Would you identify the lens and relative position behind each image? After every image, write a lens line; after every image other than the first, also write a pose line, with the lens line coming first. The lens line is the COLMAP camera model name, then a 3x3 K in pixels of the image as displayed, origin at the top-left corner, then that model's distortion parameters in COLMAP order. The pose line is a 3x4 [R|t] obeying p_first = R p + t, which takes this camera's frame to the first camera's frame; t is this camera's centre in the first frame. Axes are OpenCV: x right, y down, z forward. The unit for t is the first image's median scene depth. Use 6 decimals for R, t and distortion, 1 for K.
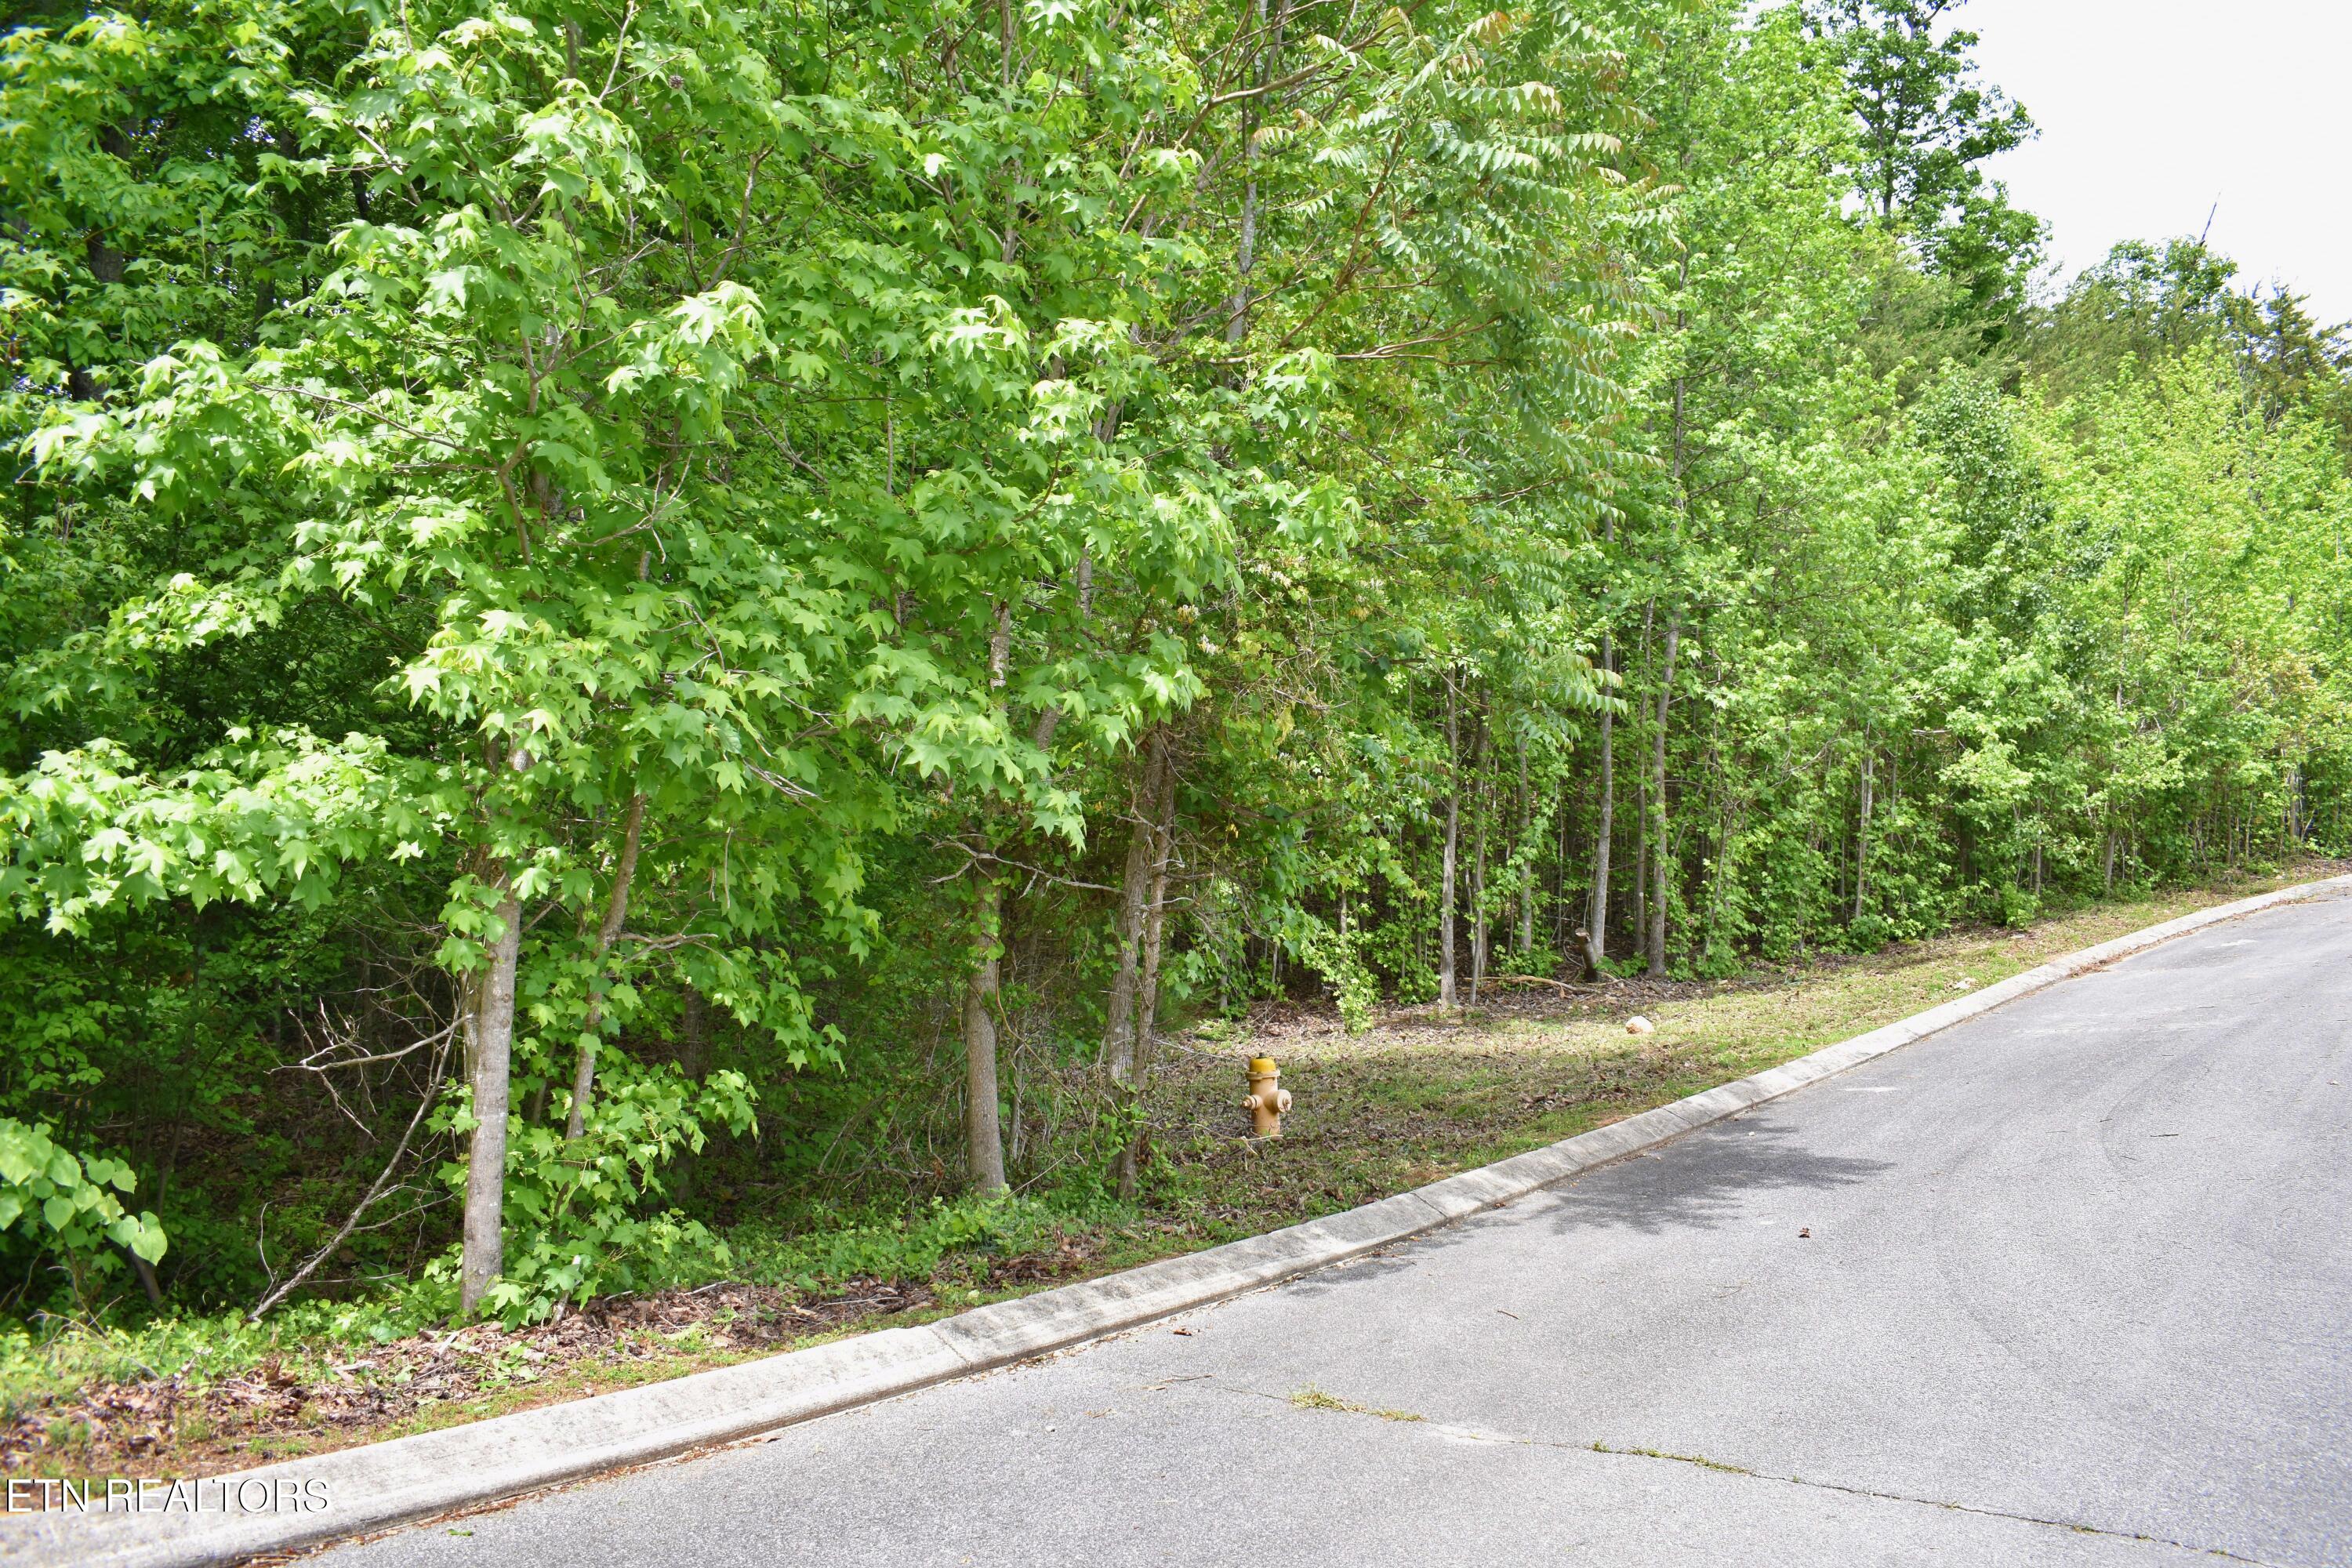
lens RADIAL K [[1832.8, 0, 1182.9], [0, 1832.8, 787.3], [0, 0, 1]] dist [-0.093998, -0.001419]
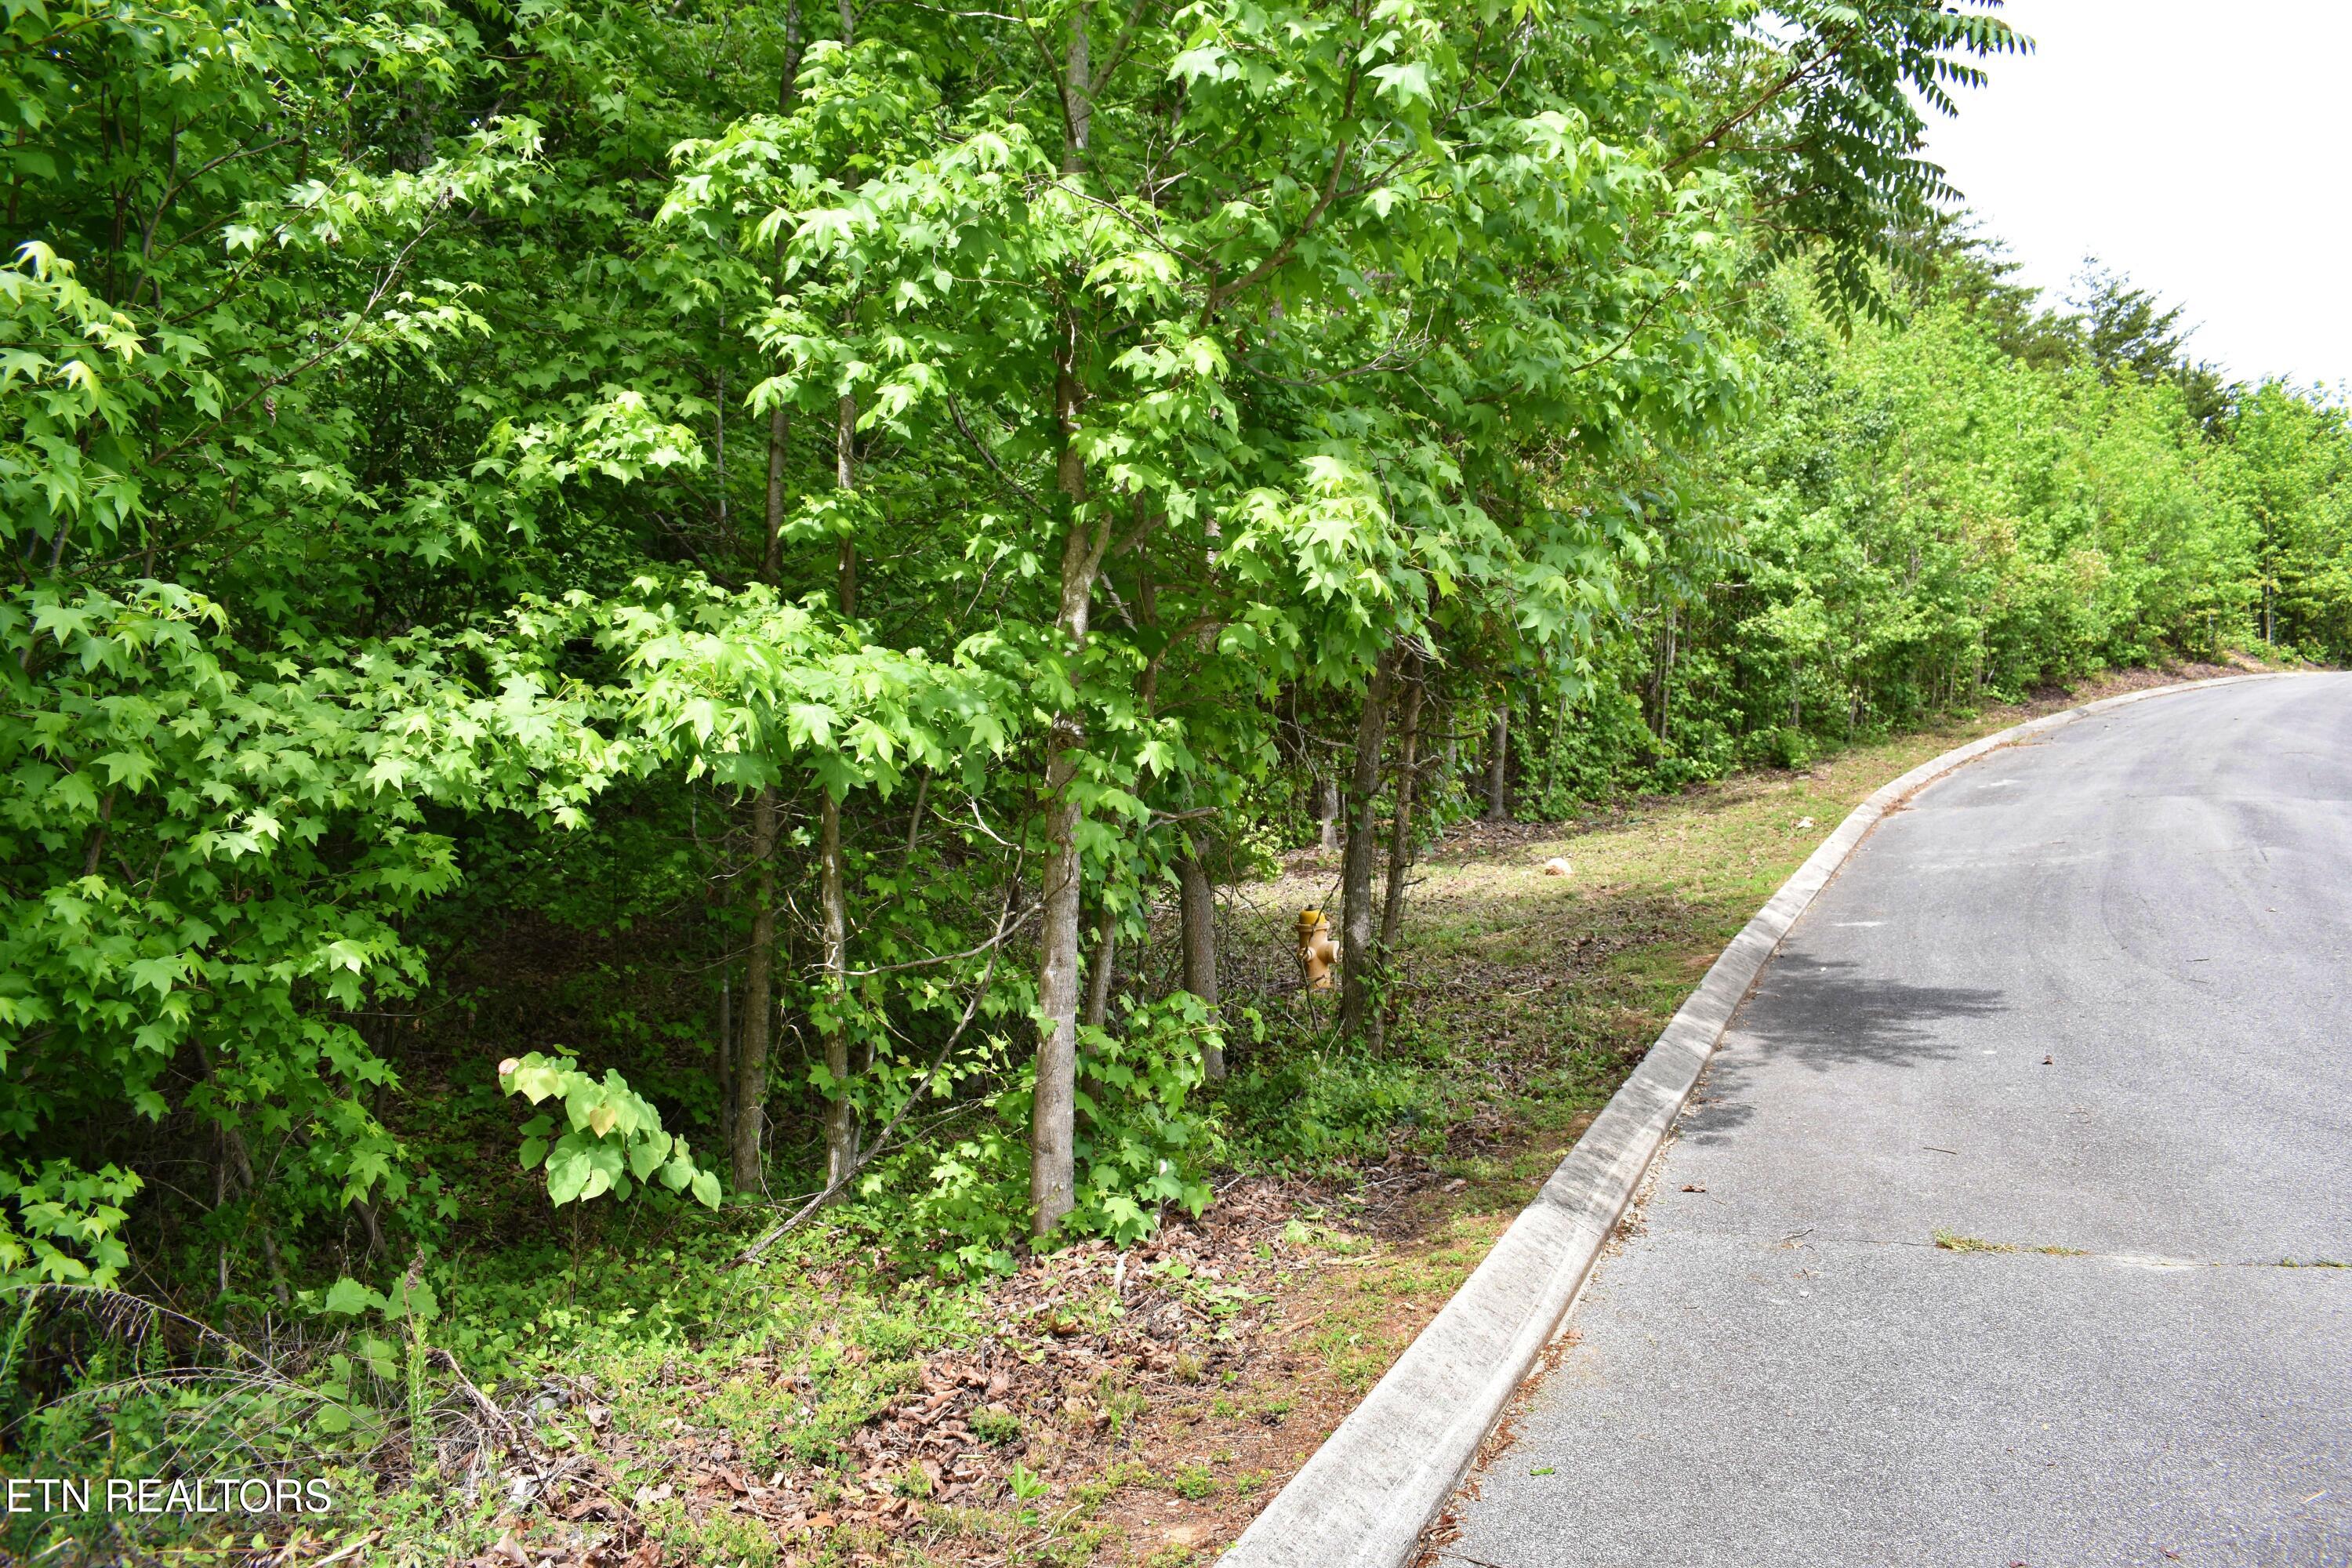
lens RADIAL K [[1832.8, 0, 1182.9], [0, 1832.8, 787.3], [0, 0, 1]] dist [-0.093998, -0.001419]
pose [[0.972789, -0.013731, 0.231287, -0.152896], [-0.006595, 0.996197, 0.086879, -0.003301], [-0.231601, -0.086040, 0.968999, 0.030242]]
